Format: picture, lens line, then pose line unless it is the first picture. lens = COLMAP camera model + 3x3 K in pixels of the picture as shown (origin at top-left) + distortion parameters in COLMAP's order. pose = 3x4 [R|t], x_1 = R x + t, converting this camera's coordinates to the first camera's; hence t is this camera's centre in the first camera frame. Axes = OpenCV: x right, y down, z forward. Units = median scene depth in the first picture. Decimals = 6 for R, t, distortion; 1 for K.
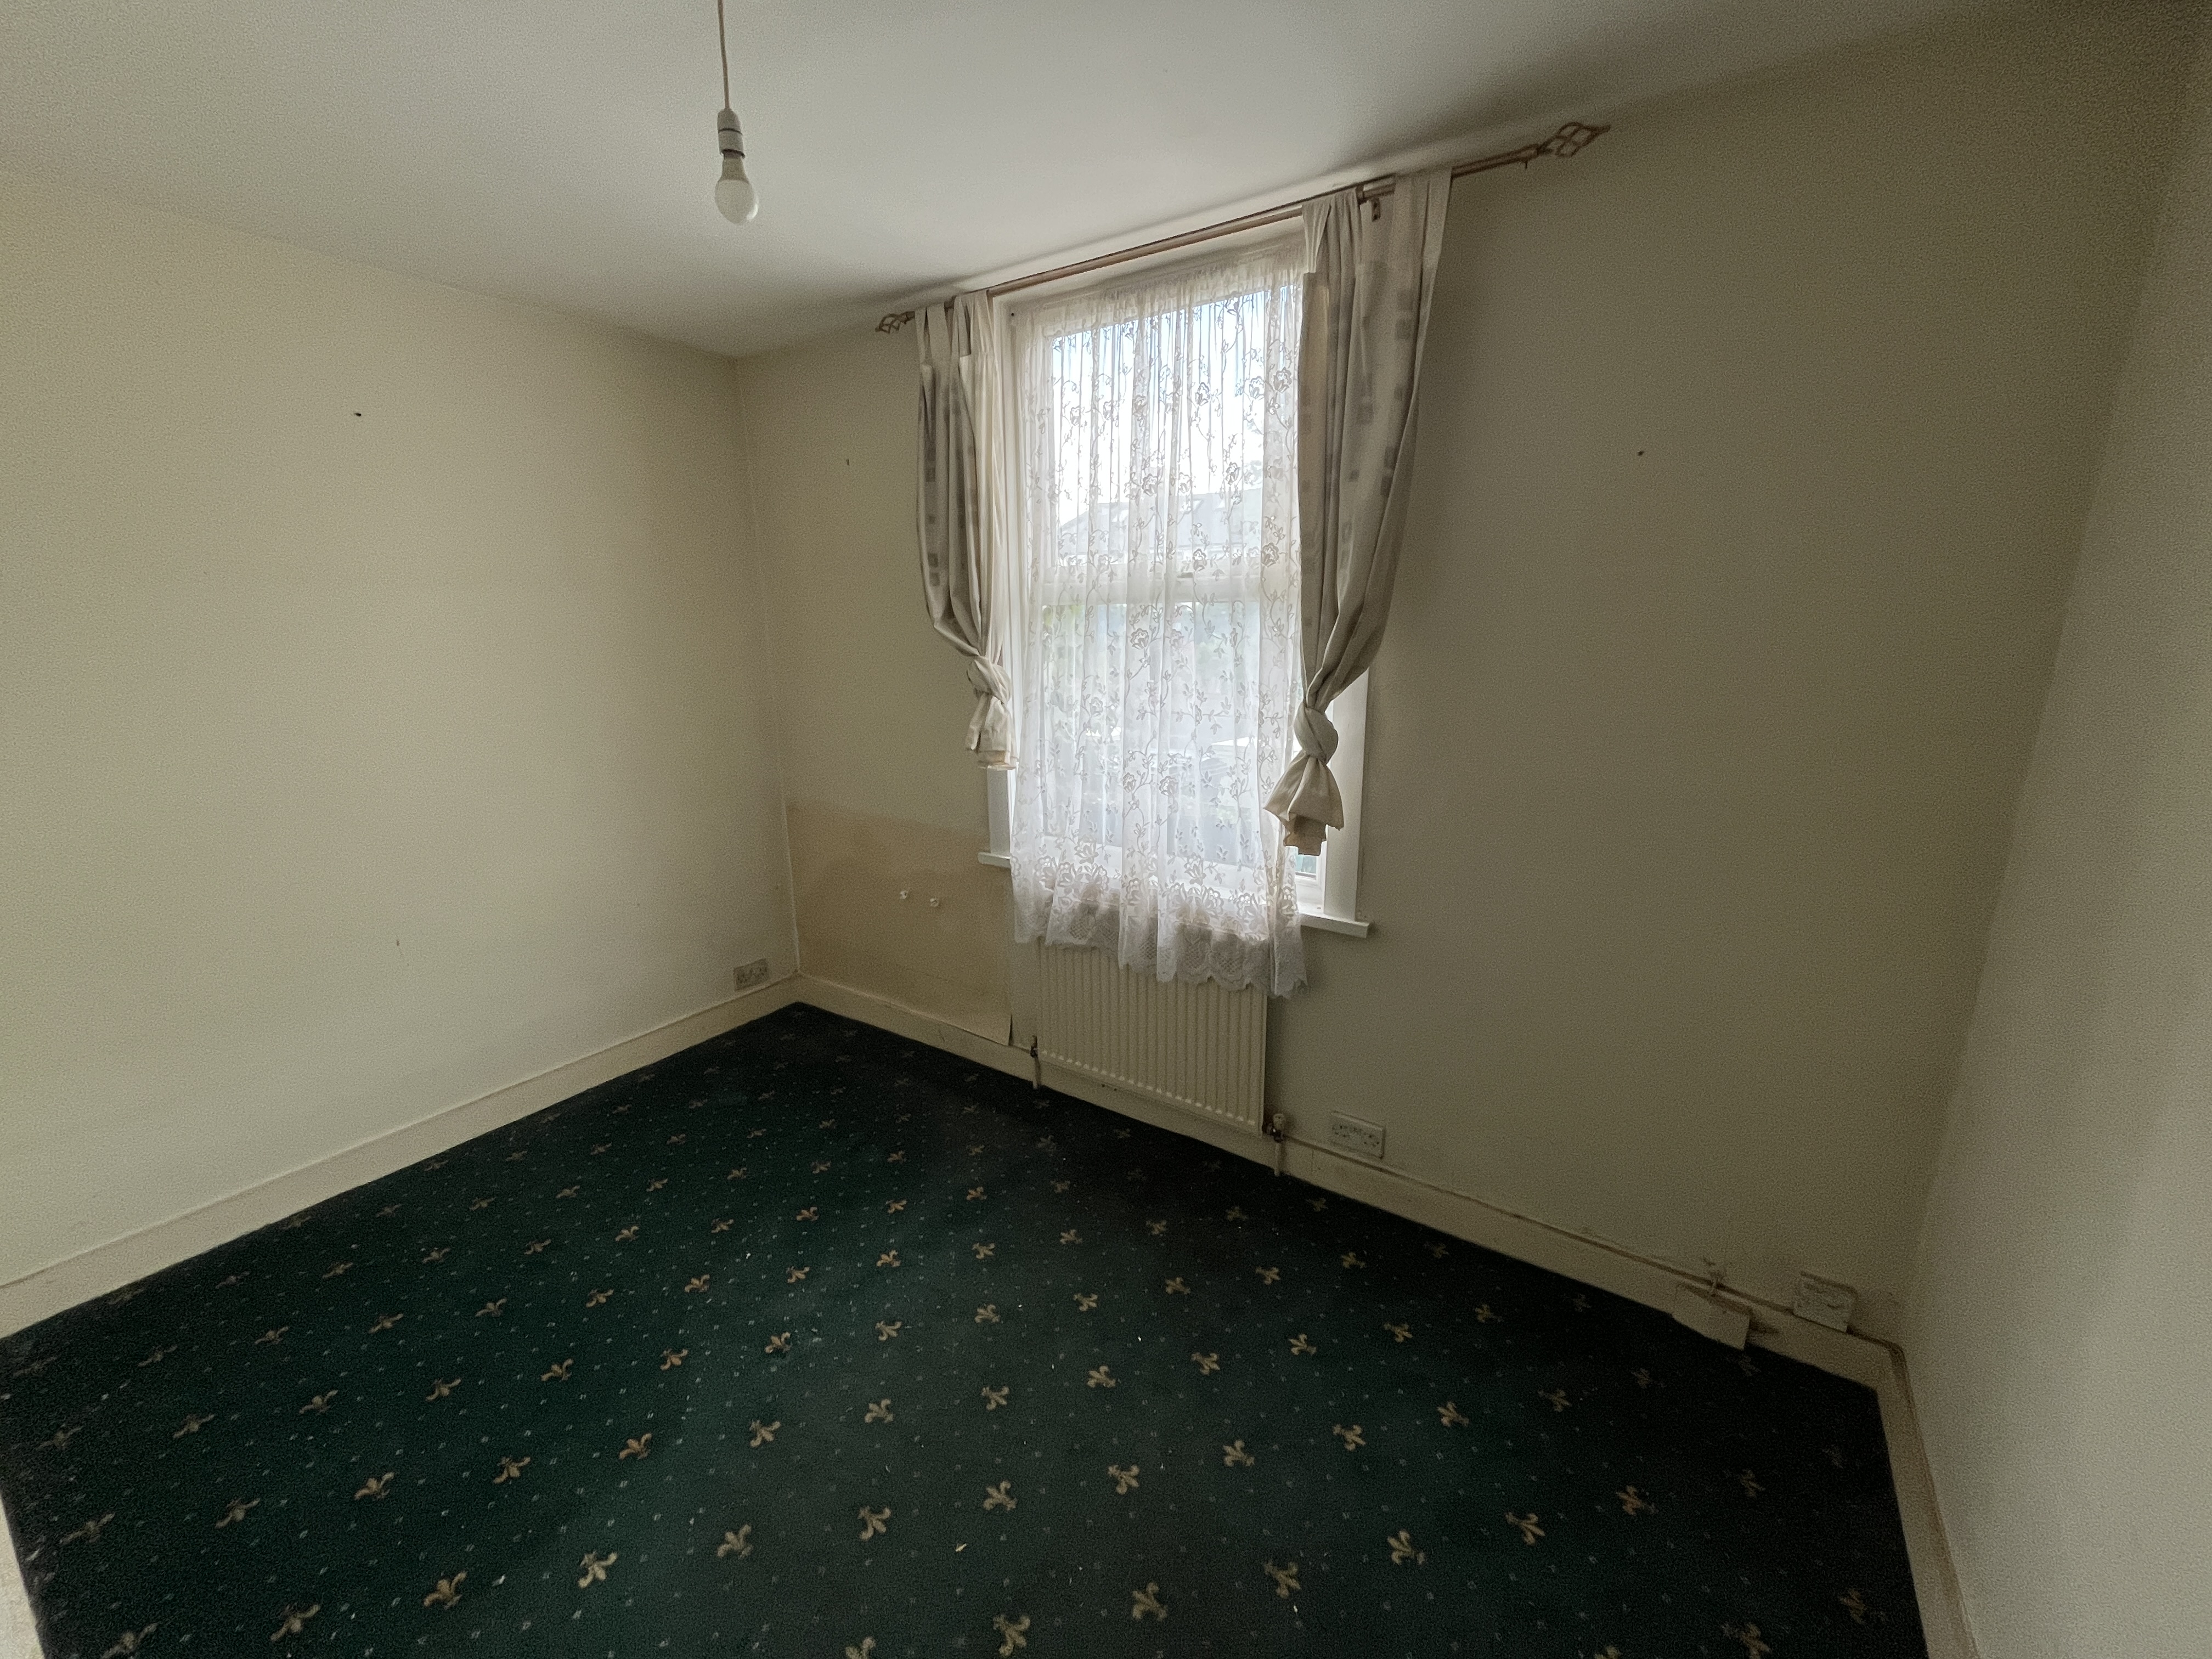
lens RADIAL K [[893.1, 0, 1097.1], [0, 893.1, 827.7], [0, 0, 1]] dist [-0.001725, 0.000156]
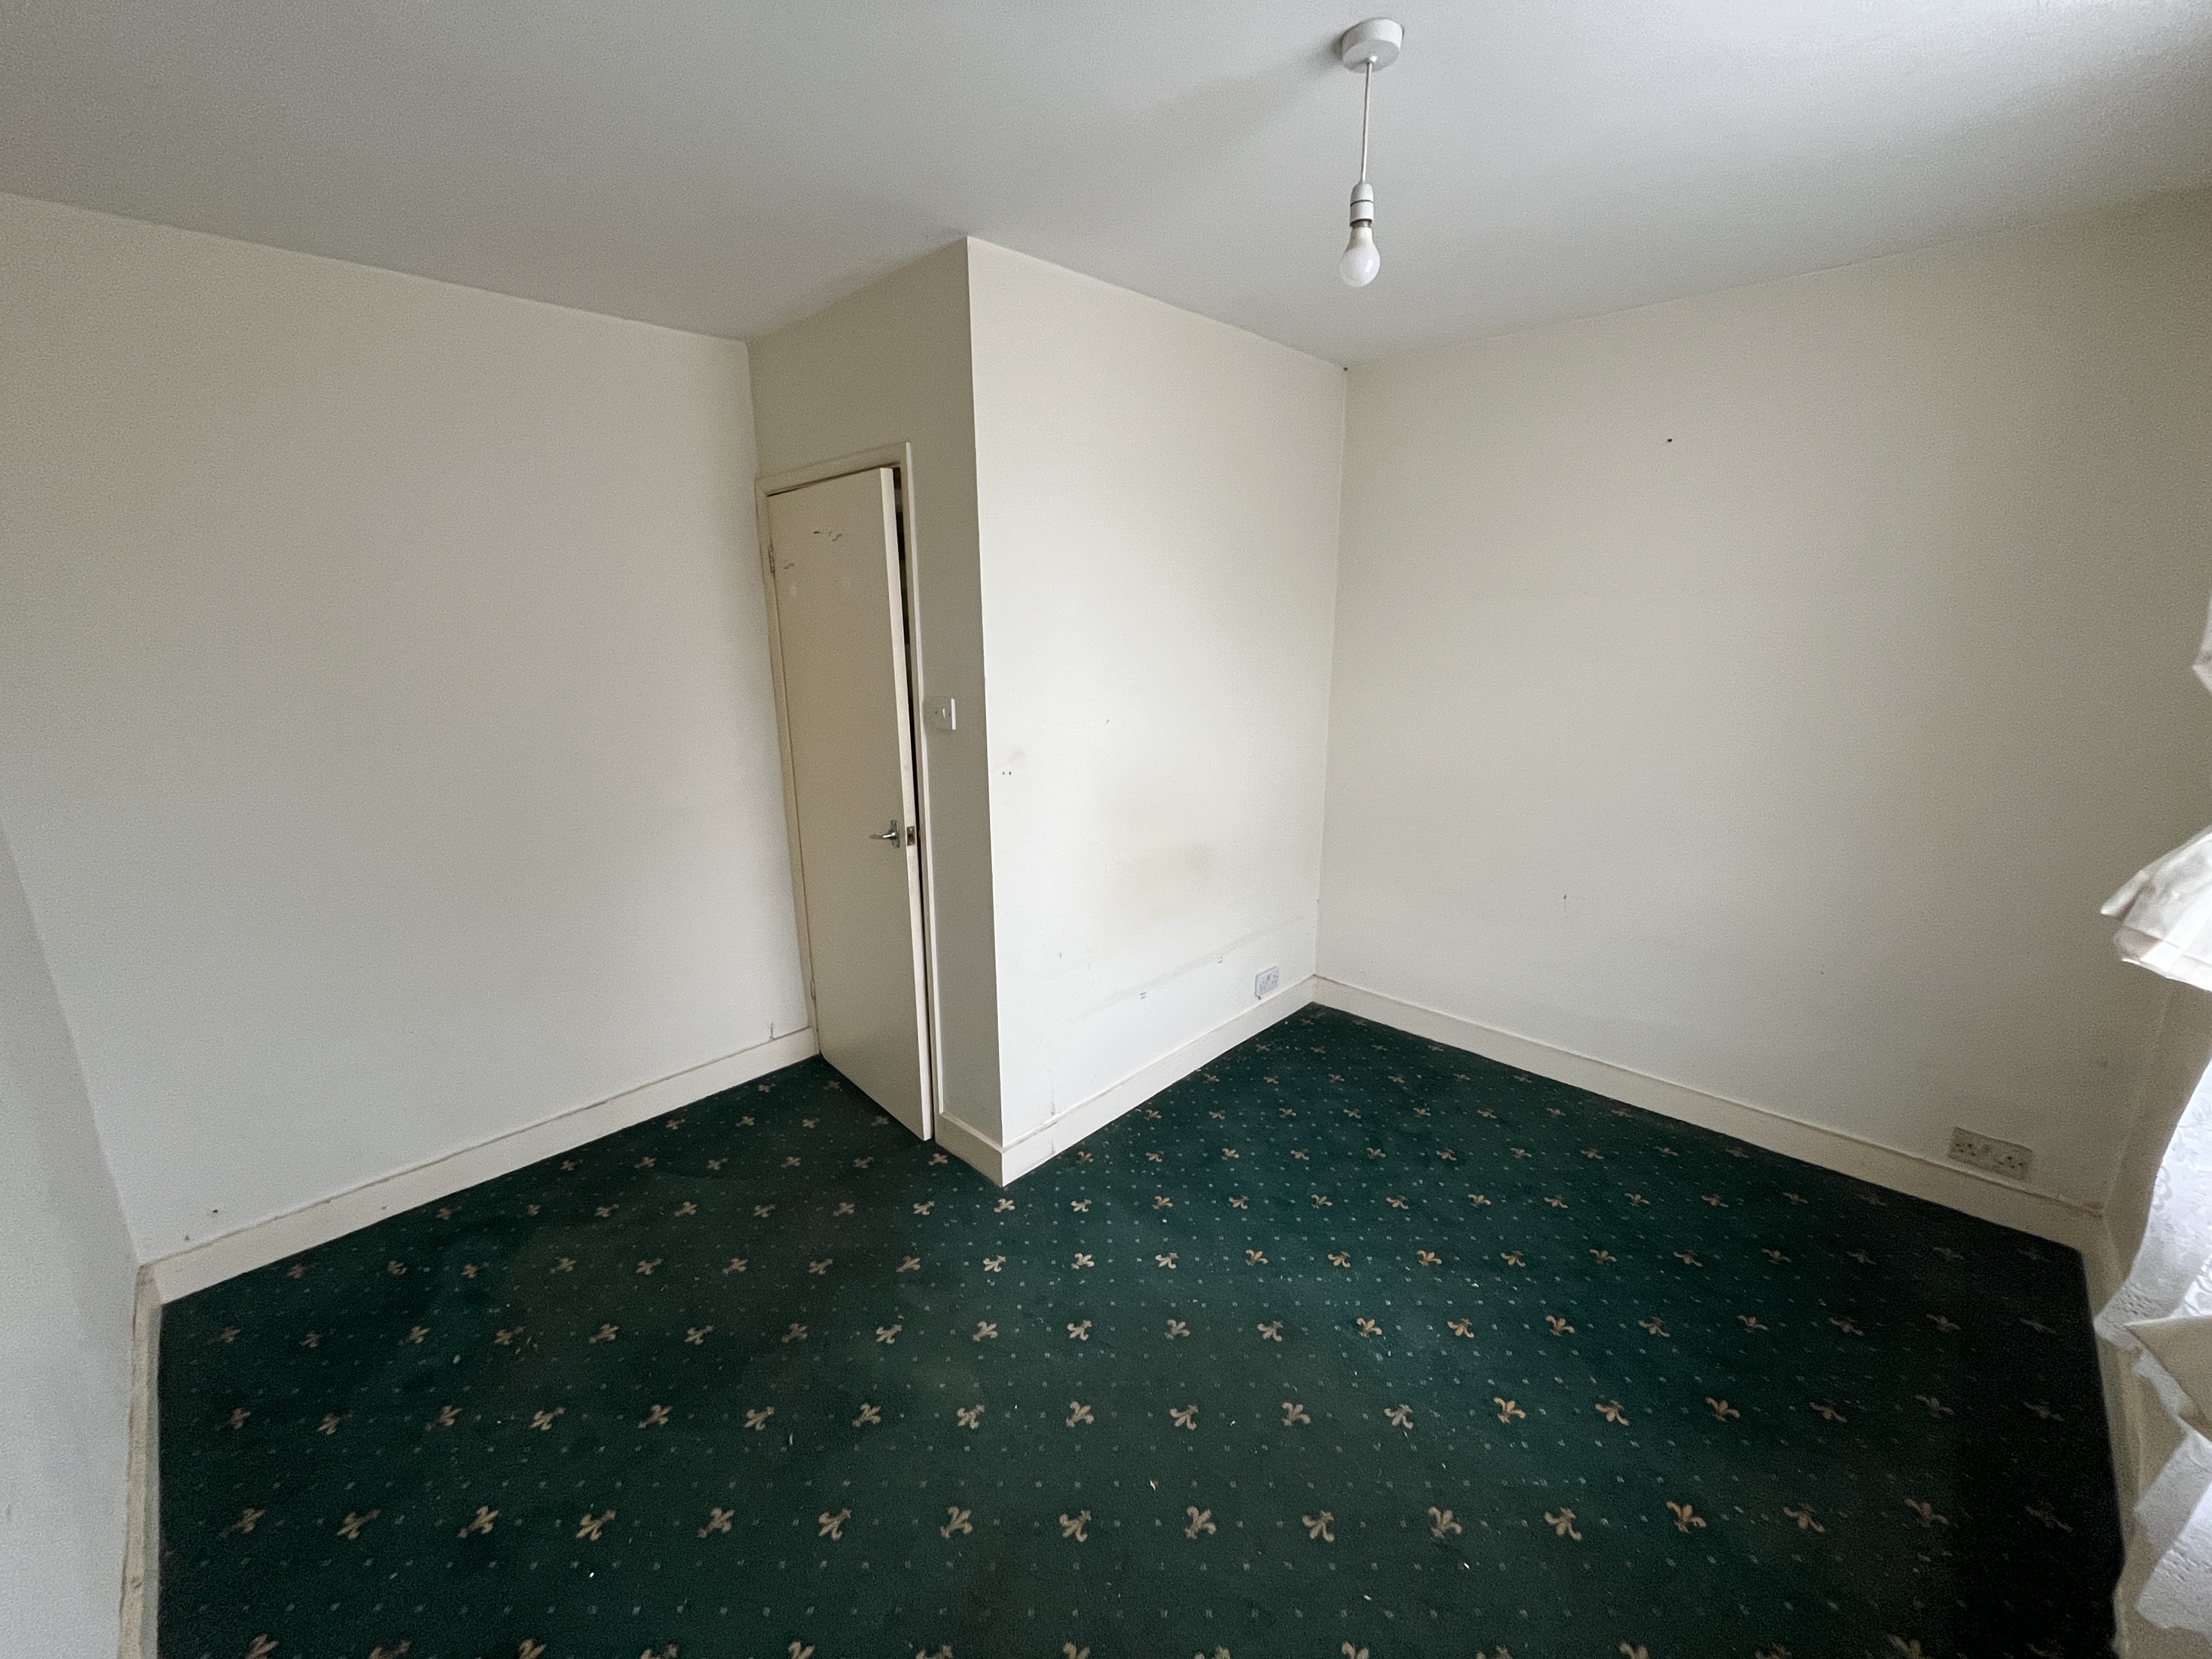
lens RADIAL K [[879.1, 0, 1099.7], [0, 879.1, 829.0], [0, 0, 1]] dist [-0.004503, 0.000370]
pose [[-0.163911, 0.251102, -0.953982, 0.529650], [-0.208721, 0.936339, 0.282320, -0.203219], [0.964141, 0.245391, -0.101067, 0.627595]]
